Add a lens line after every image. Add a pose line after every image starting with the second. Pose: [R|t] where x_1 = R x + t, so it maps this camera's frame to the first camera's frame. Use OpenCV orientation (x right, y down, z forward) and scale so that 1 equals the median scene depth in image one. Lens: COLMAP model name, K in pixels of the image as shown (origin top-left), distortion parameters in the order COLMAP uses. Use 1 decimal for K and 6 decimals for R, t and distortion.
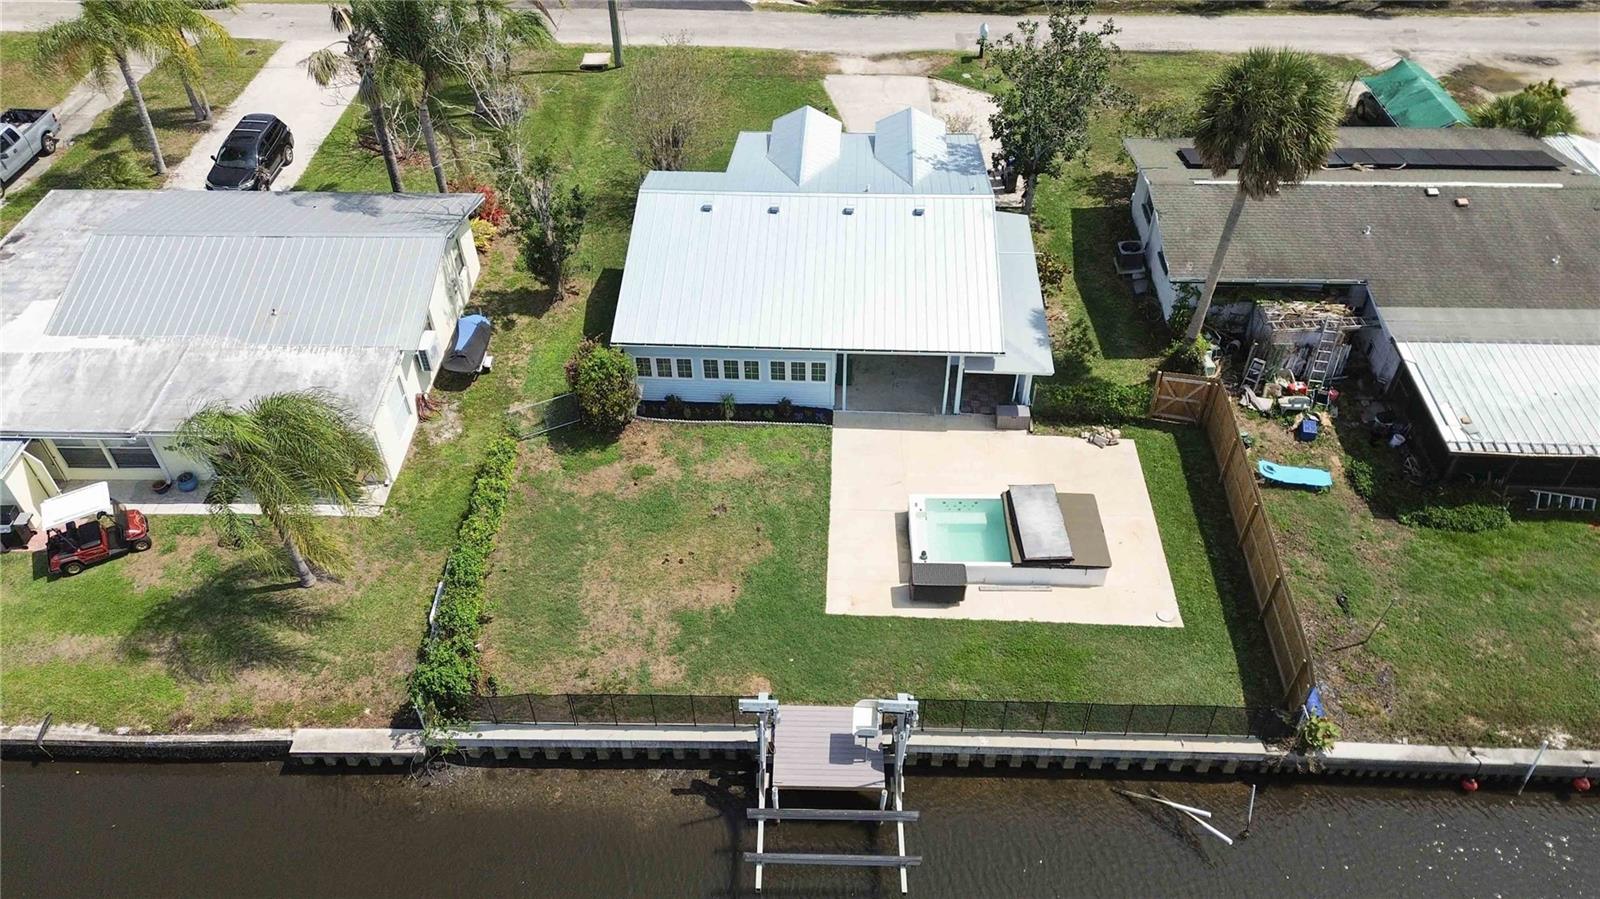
lens RADIAL K [[1122.7, 0, 794.3], [0, 1122.7, 451.2], [0, 0, 1]] dist [0.085132, -0.085628]
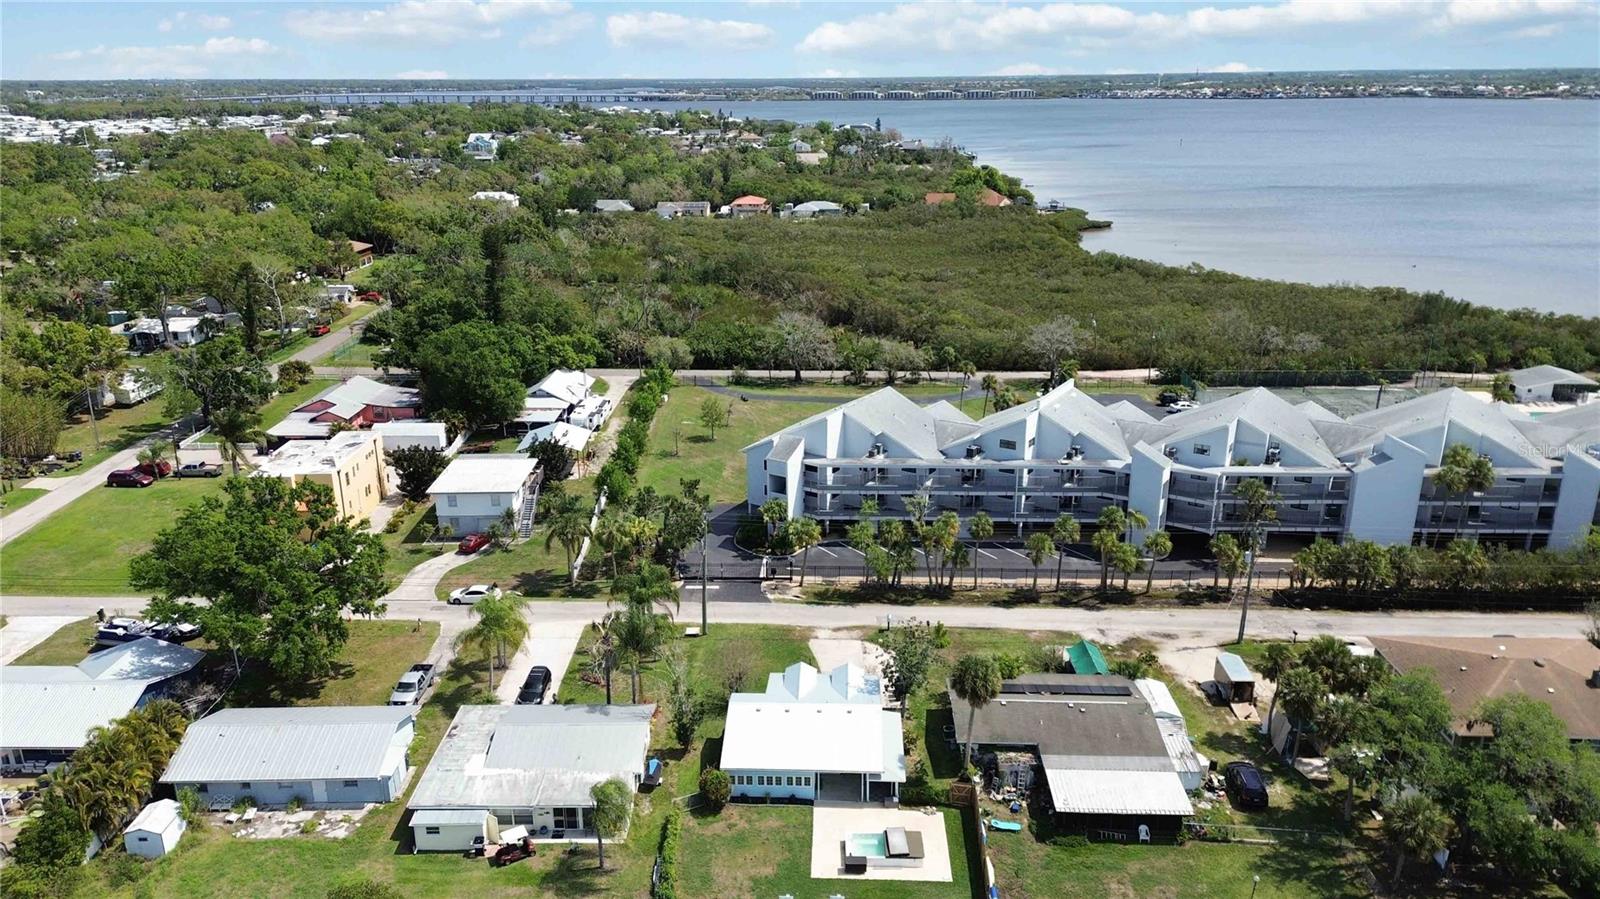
lens RADIAL K [[1122.7, 0, 794.3], [0, 1122.7, 451.2], [0, 0, 1]] dist [0.085132, -0.085628]
pose [[0.999948, 0.000953, 0.010111, -0.030460], [0.003274, 0.912187, -0.409761, 0.271809], [-0.009614, 0.409773, 0.912137, -1.457628]]
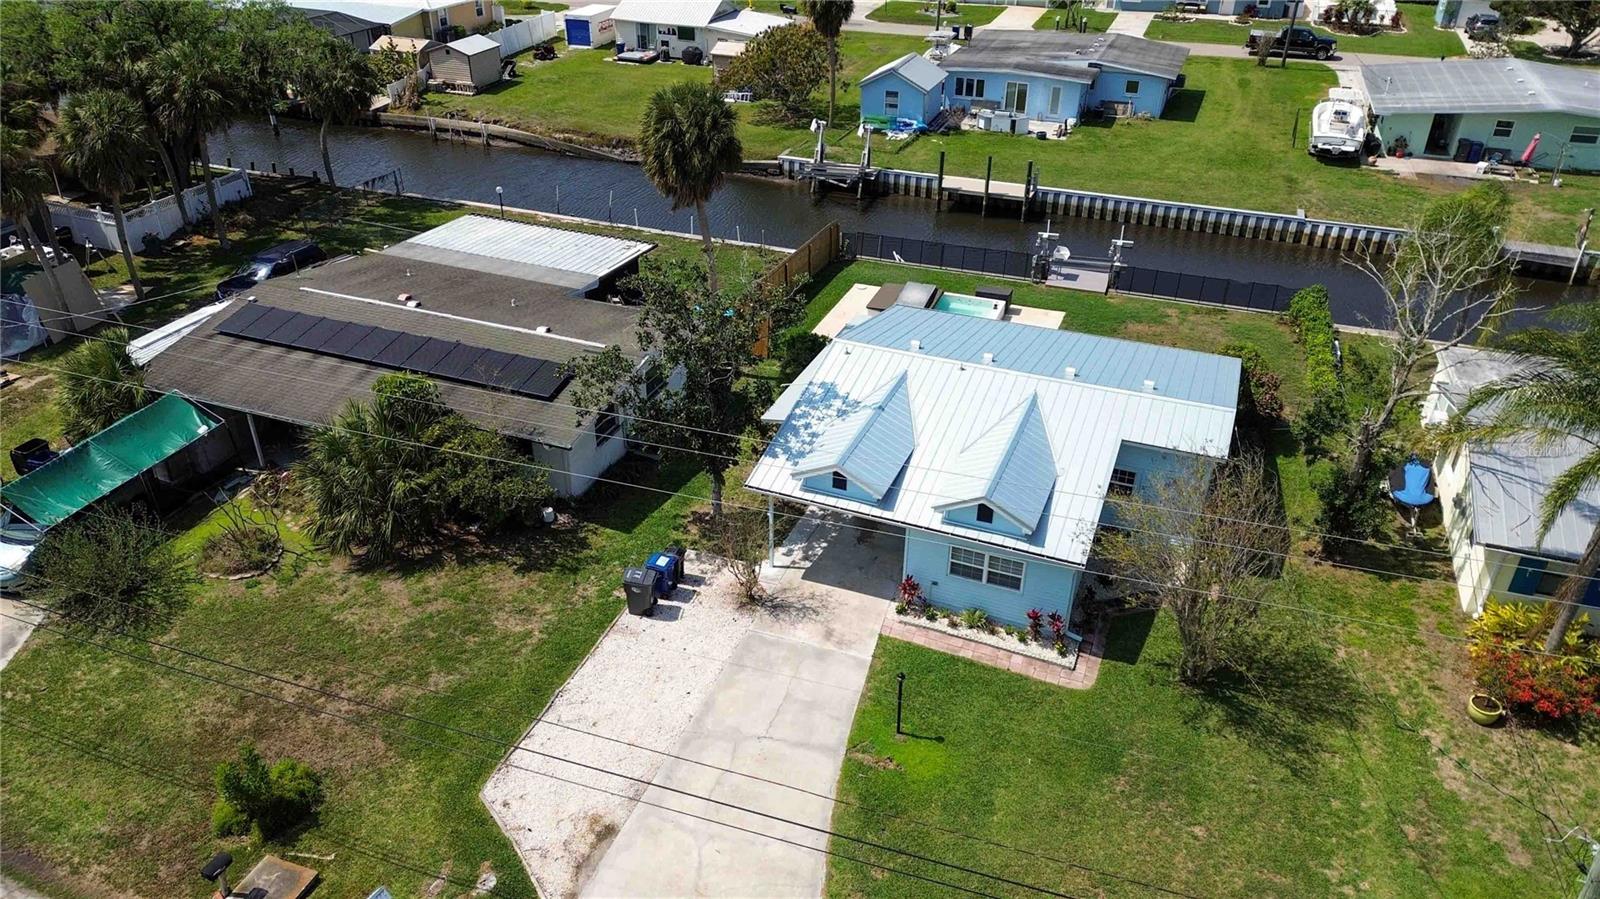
lens RADIAL K [[1122.7, 0, 794.3], [0, 1122.7, 451.2], [0, 0, 1]] dist [0.085132, -0.085628]
pose [[-0.945334, -0.163484, 0.282163, -0.079052], [0.222657, 0.308591, 0.924768, -1.172981], [-0.238258, 0.937040, -0.255321, 1.458582]]
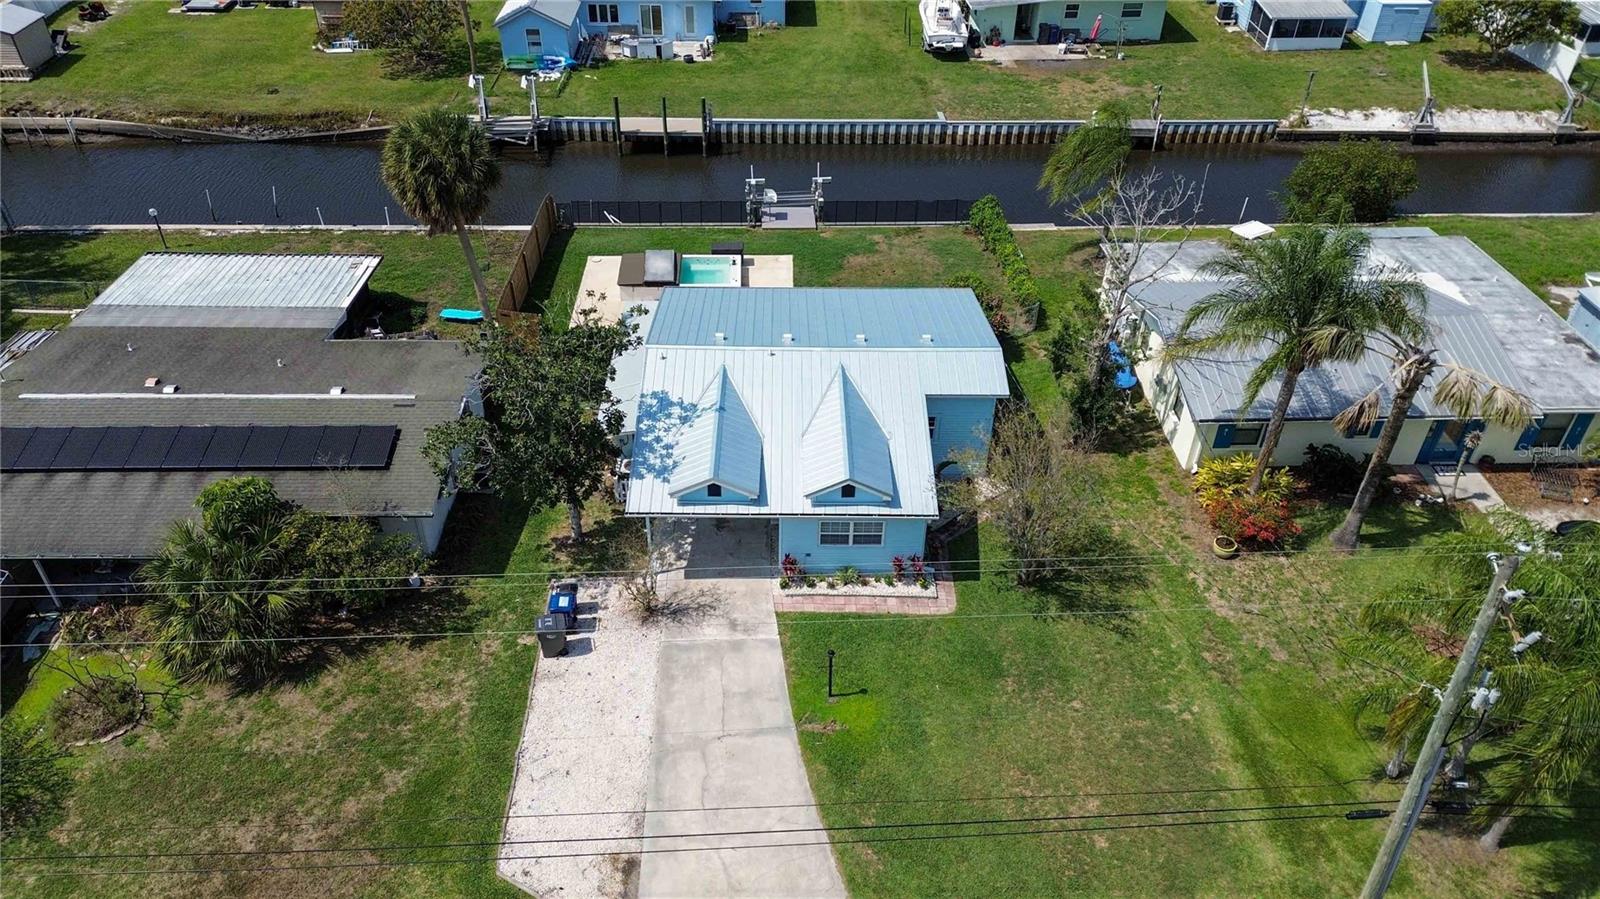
lens RADIAL K [[1122.7, 0, 794.3], [0, 1122.7, 451.2], [0, 0, 1]] dist [0.085132, -0.085628]
pose [[-0.998073, 0.037449, -0.049475, 0.105908], [-0.042071, 0.177685, 0.983188, -1.302644], [0.045610, 0.983375, -0.175767, 1.389158]]
